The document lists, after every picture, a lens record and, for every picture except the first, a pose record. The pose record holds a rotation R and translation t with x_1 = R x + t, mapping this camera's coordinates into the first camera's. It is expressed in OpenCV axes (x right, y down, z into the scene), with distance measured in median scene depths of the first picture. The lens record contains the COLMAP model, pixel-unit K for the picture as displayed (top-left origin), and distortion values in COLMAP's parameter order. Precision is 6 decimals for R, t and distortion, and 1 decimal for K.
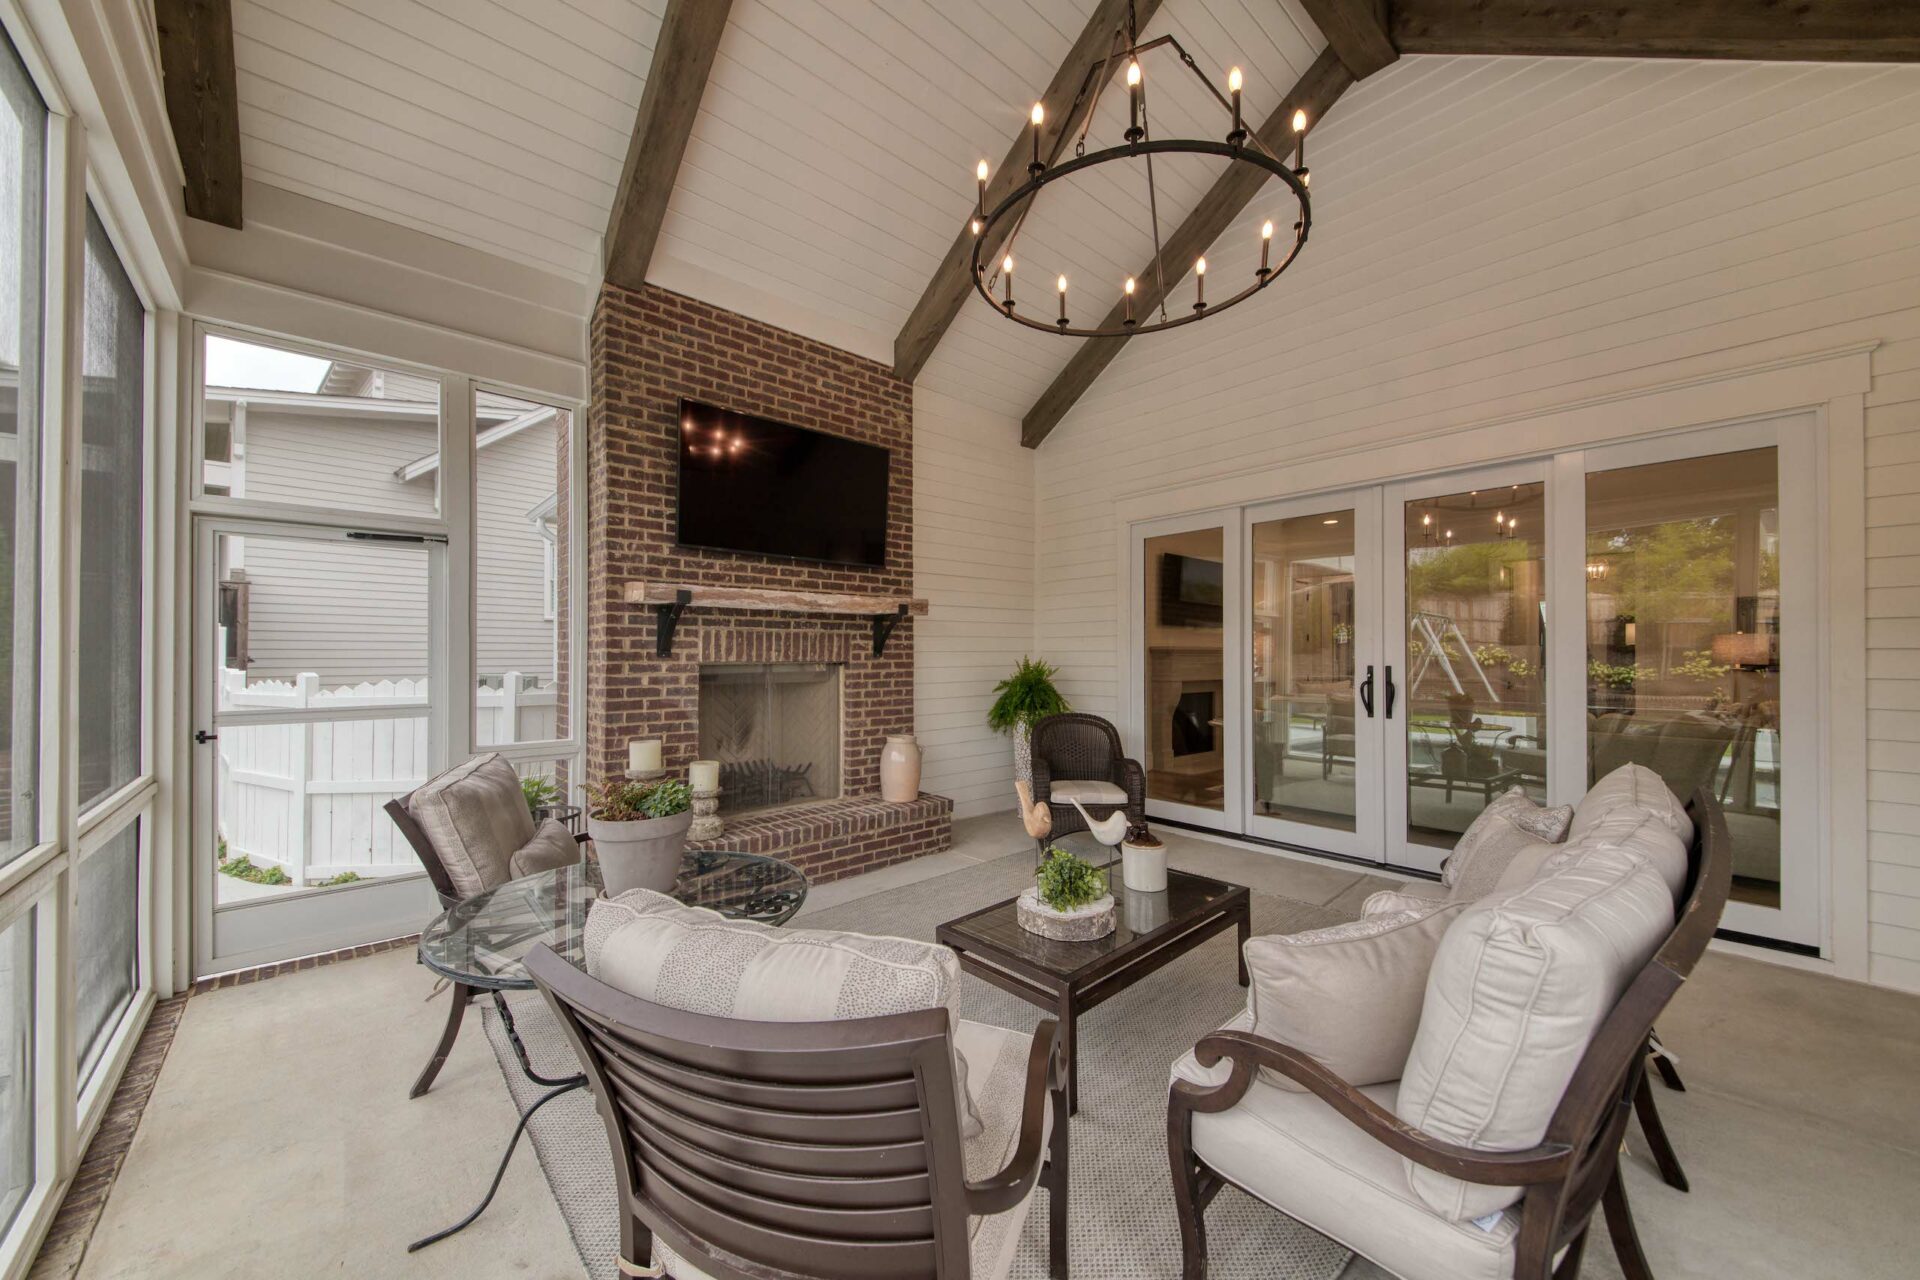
lens RADIAL K [[691.4, 0, 968.8], [0, 691.4, 650.8], [0, 0, 1]] dist [0.001972, 0.000086]
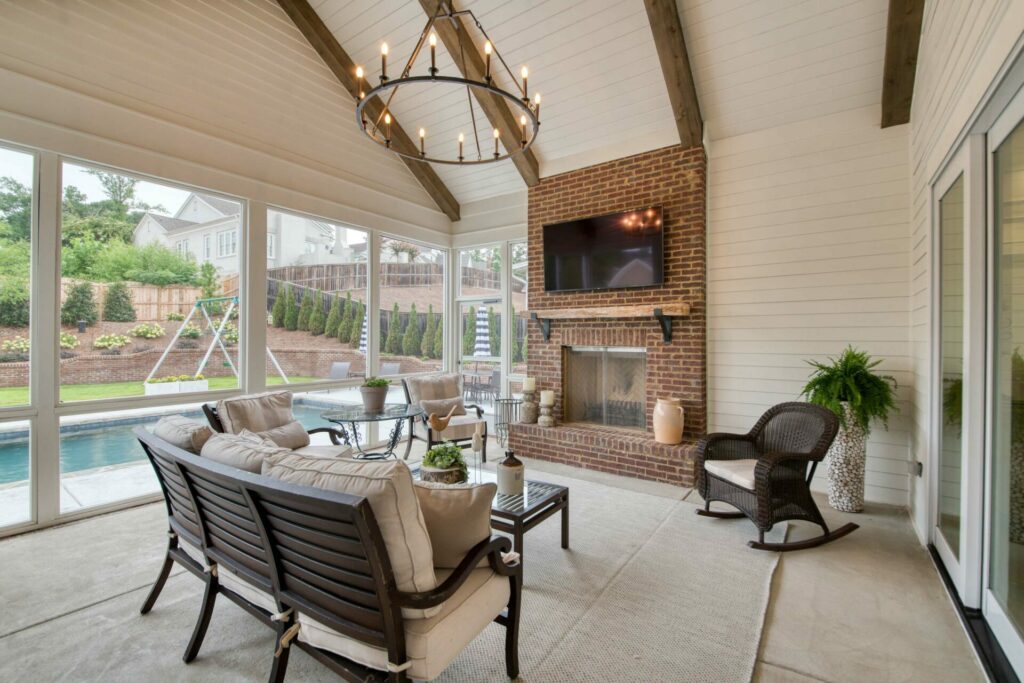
lens RADIAL K [[429.0, 0, 512.0], [0, 429.0, 341.5], [0, 0, 1]] dist [-0.001130, -0.000002]
pose [[0.190580, 0.005007, -0.981659, 0.786099], [-0.004378, 0.999981, 0.004250, 0.001178], [0.981662, 0.003488, 0.190598, 0.545506]]
